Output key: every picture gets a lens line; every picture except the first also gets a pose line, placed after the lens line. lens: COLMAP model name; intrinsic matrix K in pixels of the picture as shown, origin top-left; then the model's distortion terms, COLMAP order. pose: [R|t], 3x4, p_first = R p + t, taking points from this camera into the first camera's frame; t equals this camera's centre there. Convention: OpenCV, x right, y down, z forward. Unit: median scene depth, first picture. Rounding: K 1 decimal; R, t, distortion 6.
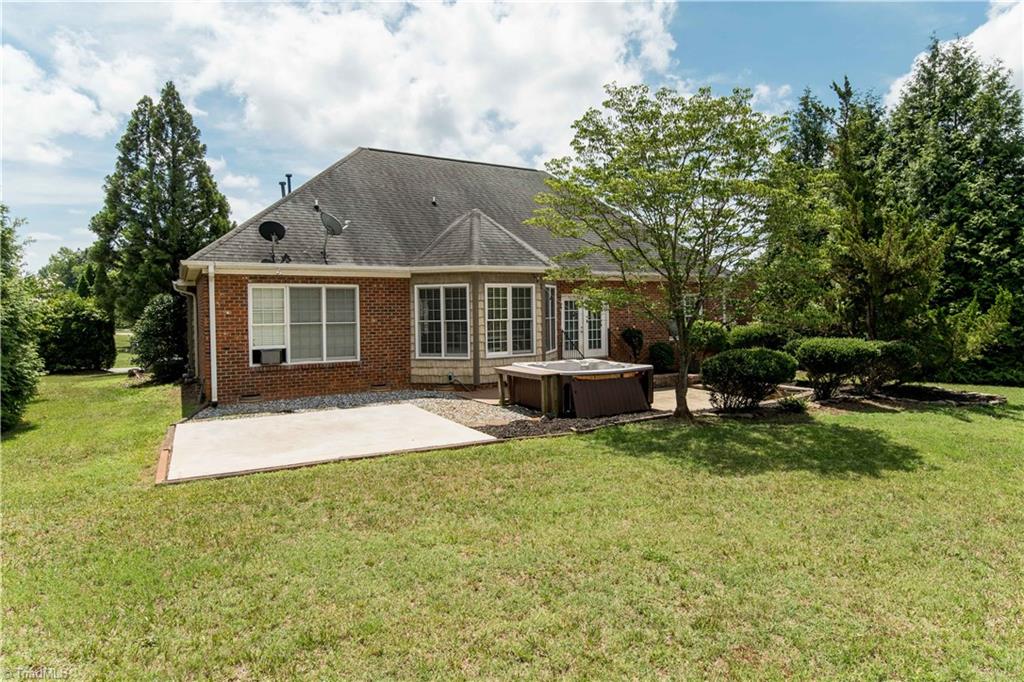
lens RADIAL K [[536.1, 0, 512.0], [0, 536.1, 341.0], [0, 0, 1]] dist [-0.004050, -0.000118]
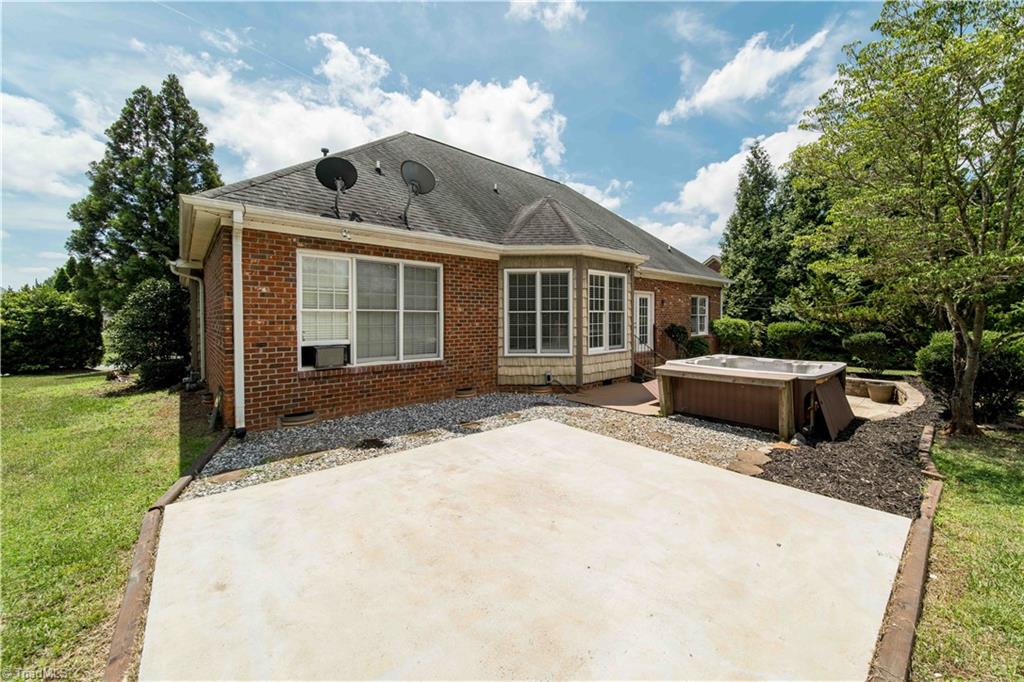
lens RADIAL K [[345.9, 0, 509.5], [0, 345.9, 334.5], [0, 0, 1]] dist [0.000192, -0.002368]
pose [[0.979263, 0.001725, 0.202586, -0.285584], [0.001527, 0.999873, -0.015892, 0.007873], [-0.202588, 0.015872, 0.979135, 0.465993]]
